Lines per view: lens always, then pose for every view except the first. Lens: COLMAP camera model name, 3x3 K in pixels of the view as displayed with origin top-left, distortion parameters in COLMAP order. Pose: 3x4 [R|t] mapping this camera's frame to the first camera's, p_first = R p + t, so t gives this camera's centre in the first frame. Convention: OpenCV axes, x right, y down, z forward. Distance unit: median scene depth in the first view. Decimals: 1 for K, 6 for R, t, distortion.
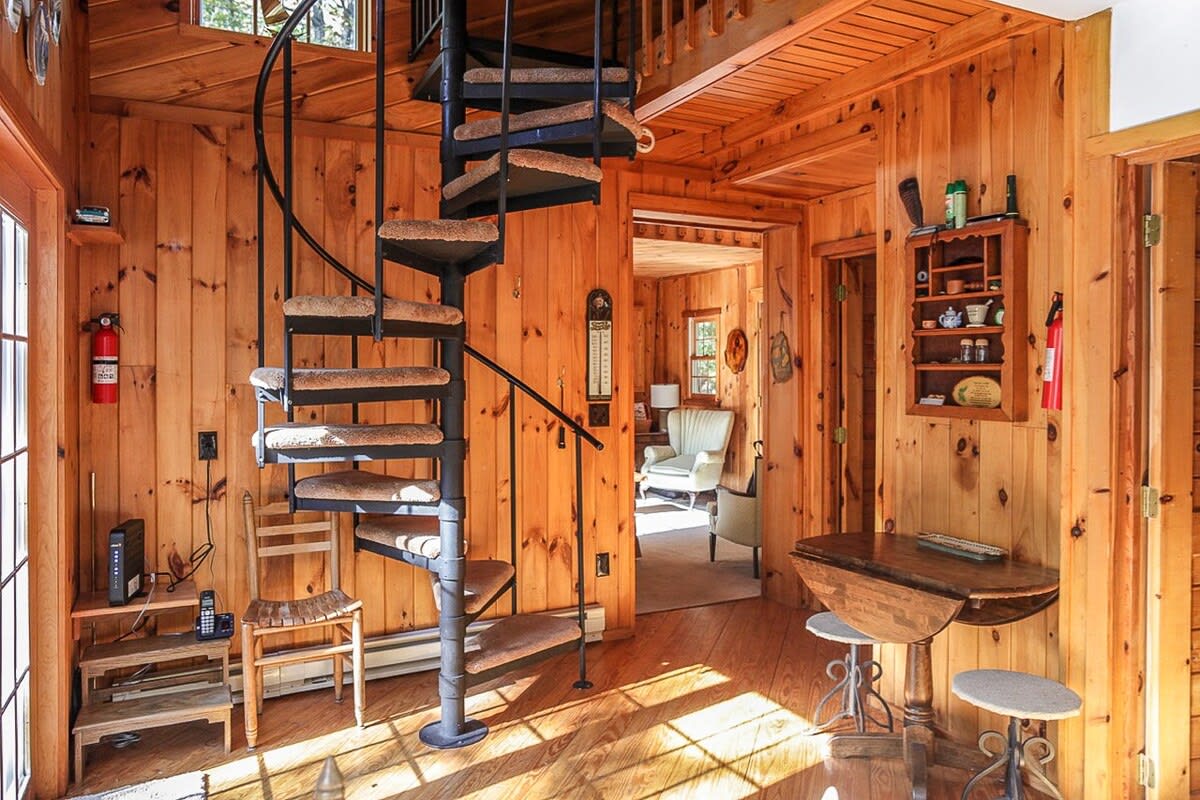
lens RADIAL K [[836.1, 0, 632.3], [0, 836.1, 365.4], [0, 0, 1]] dist [-0.036176, 0.007717]
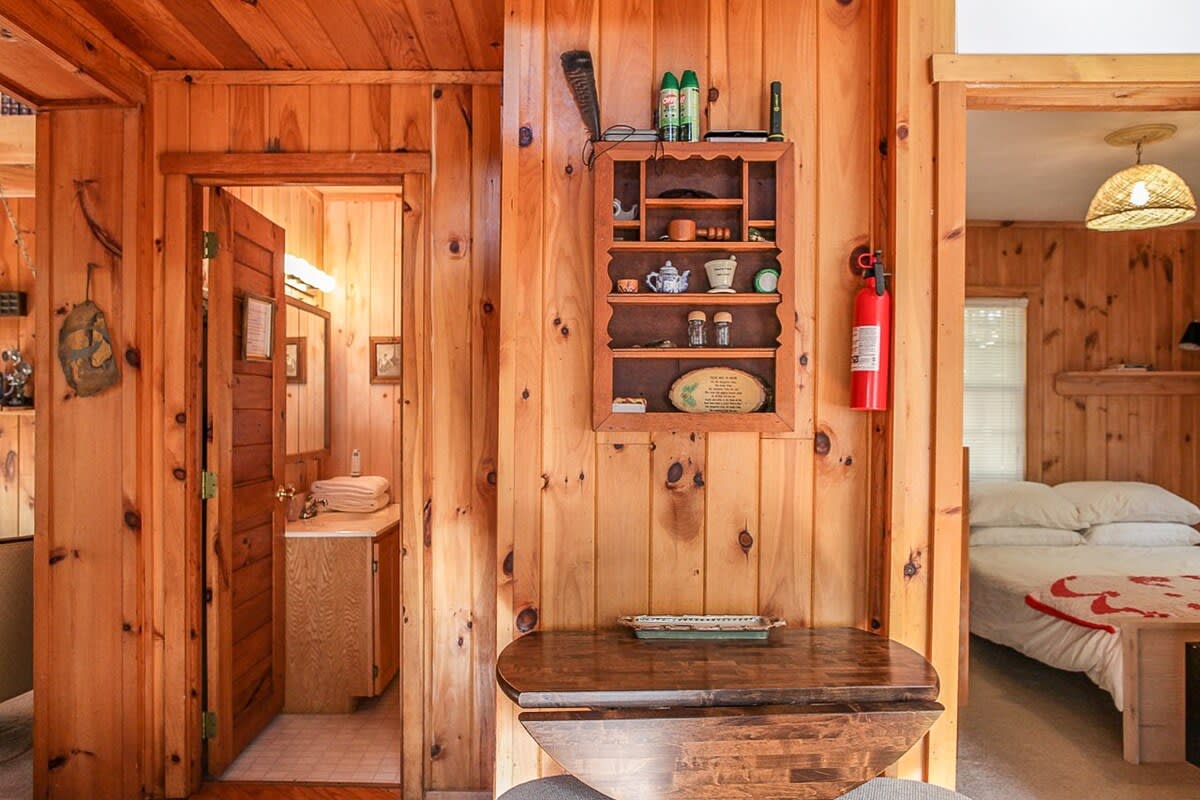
lens RADIAL K [[836.1, 0, 595.8], [0, 836.1, 401.3], [0, 0, 1]] dist [-0.036176, 0.007717]
pose [[0.465544, 0.004735, 0.885012, -0.220637], [-0.000839, 0.999988, -0.004909, 0.042236], [-0.885025, 0.001543, 0.465542, 0.744437]]
